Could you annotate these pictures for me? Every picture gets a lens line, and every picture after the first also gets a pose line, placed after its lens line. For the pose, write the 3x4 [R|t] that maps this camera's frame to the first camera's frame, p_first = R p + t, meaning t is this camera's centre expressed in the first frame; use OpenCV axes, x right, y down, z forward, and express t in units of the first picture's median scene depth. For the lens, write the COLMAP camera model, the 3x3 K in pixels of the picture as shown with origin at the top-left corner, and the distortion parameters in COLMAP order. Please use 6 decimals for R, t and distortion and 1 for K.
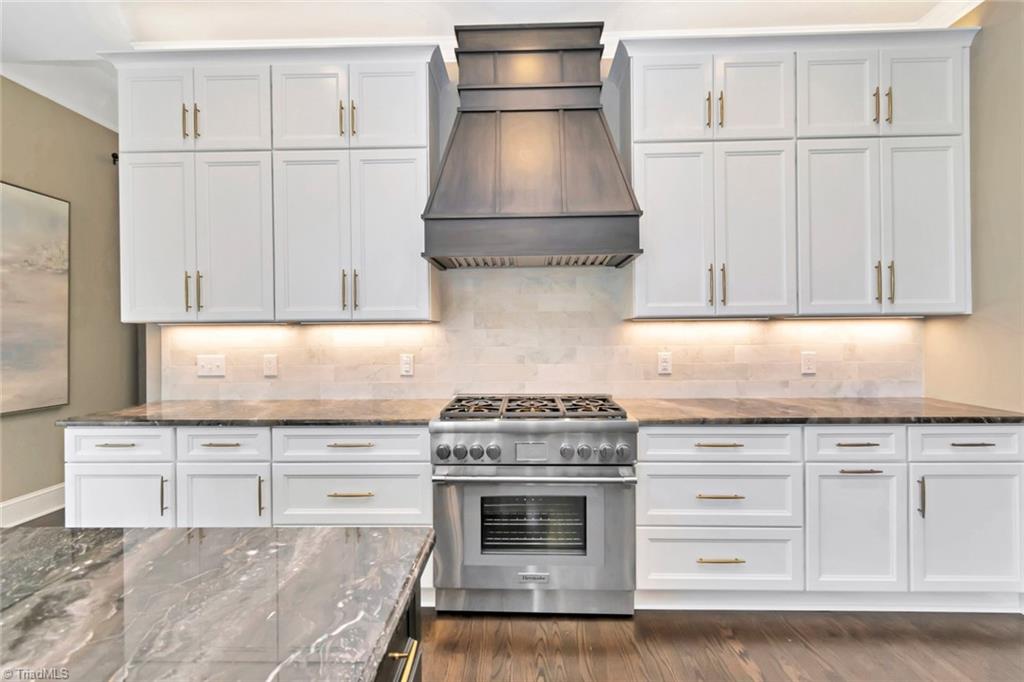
lens RADIAL K [[466.5, 0, 510.5], [0, 466.5, 338.7], [0, 0, 1]] dist [0.000841, -0.000089]
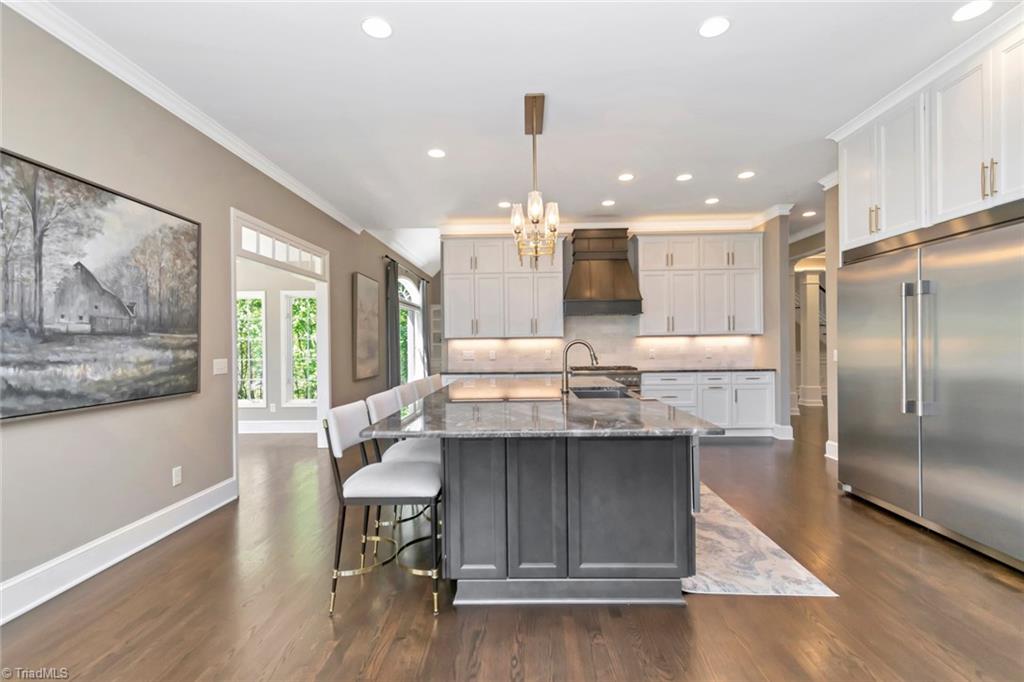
lens RADIAL K [[466.5, 0, 513.9], [0, 466.5, 341.8], [0, 0, 1]] dist [0.000841, -0.000089]
pose [[0.999911, -0.003233, 0.012957, -0.489185], [0.003376, 0.999933, -0.011068, 0.015850], [-0.012921, 0.011111, 0.999855, -1.652442]]
